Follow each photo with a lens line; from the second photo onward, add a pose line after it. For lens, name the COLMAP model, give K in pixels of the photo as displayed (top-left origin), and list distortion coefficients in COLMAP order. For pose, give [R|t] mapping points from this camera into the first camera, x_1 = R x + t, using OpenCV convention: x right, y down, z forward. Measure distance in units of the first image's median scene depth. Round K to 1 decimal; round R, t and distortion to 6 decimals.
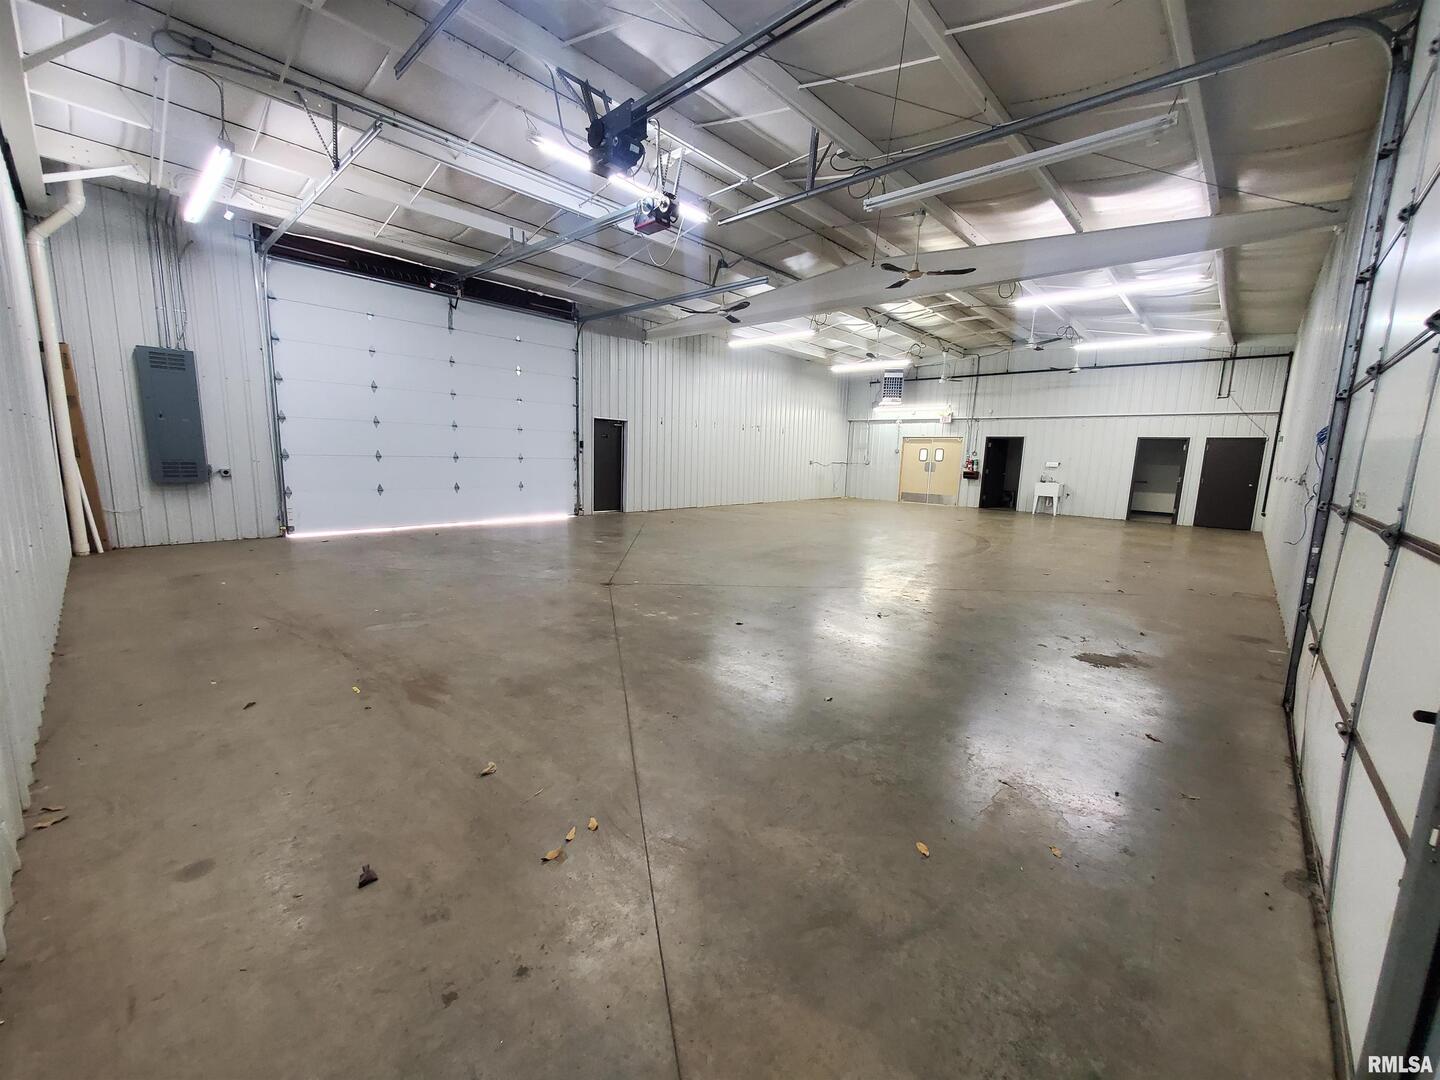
lens RADIAL K [[570.3, 0, 709.2], [0, 570.3, 540.6], [0, 0, 1]] dist [0.001959, -0.004846]
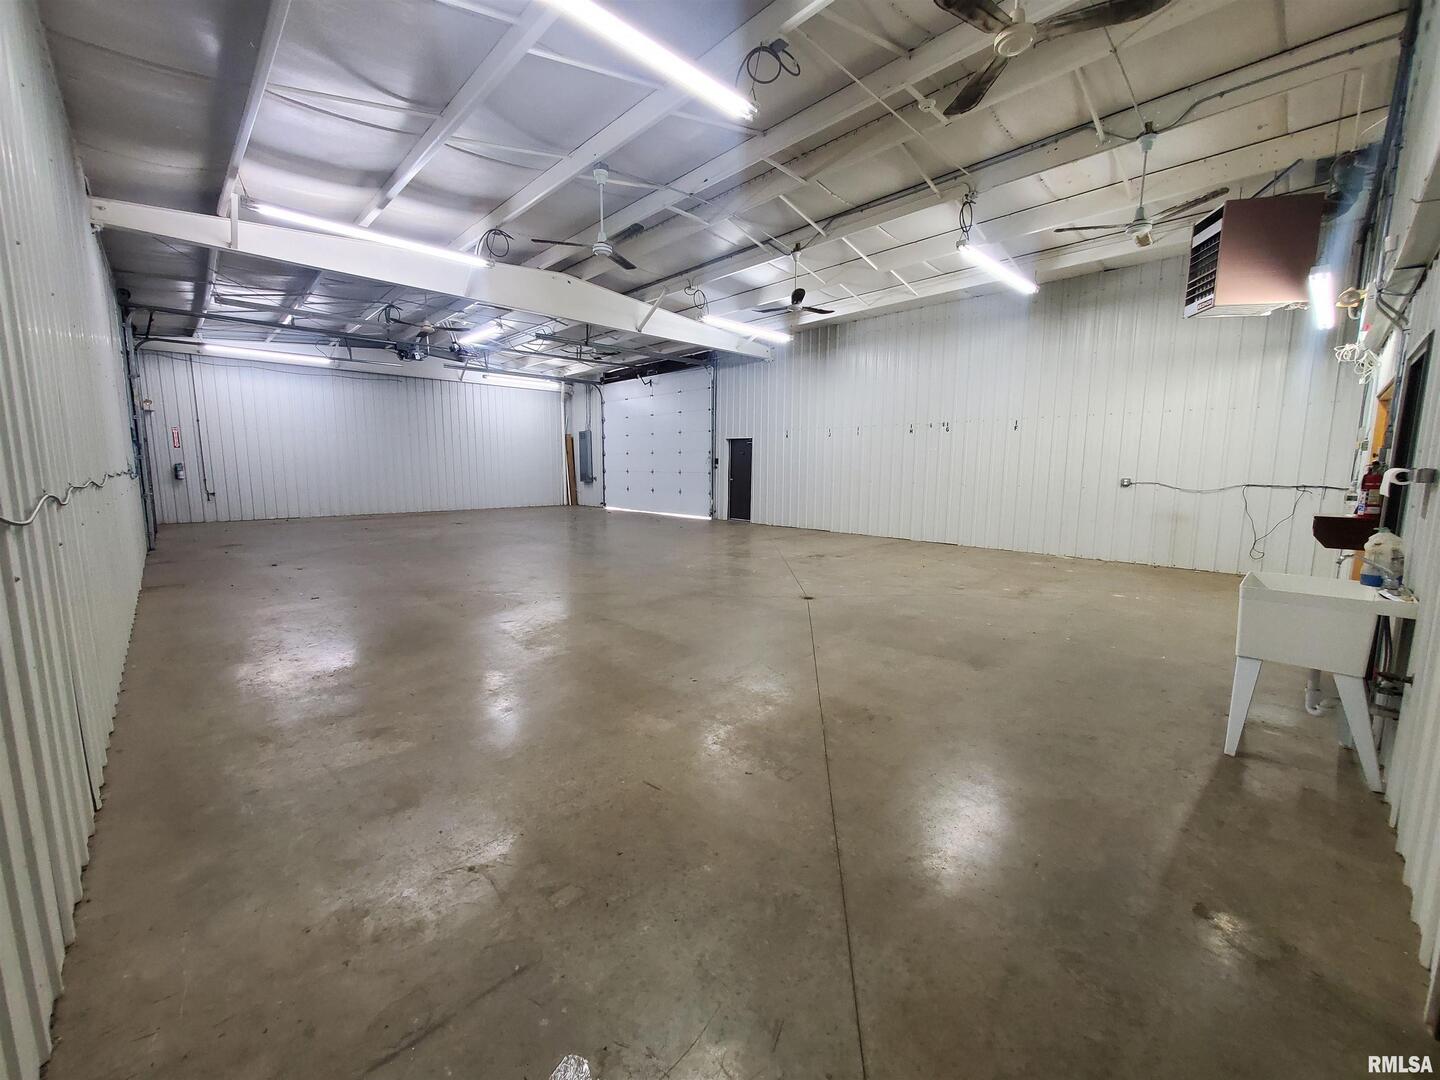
lens RADIAL K [[570.3, 0, 709.2], [0, 570.3, 540.6], [0, 0, 1]] dist [0.001959, -0.004846]
pose [[-0.058250, 0.105363, -0.992726, 1.244134], [-0.158110, 0.980890, 0.113384, -0.168220], [0.985702, 0.163565, -0.040478, 1.297170]]
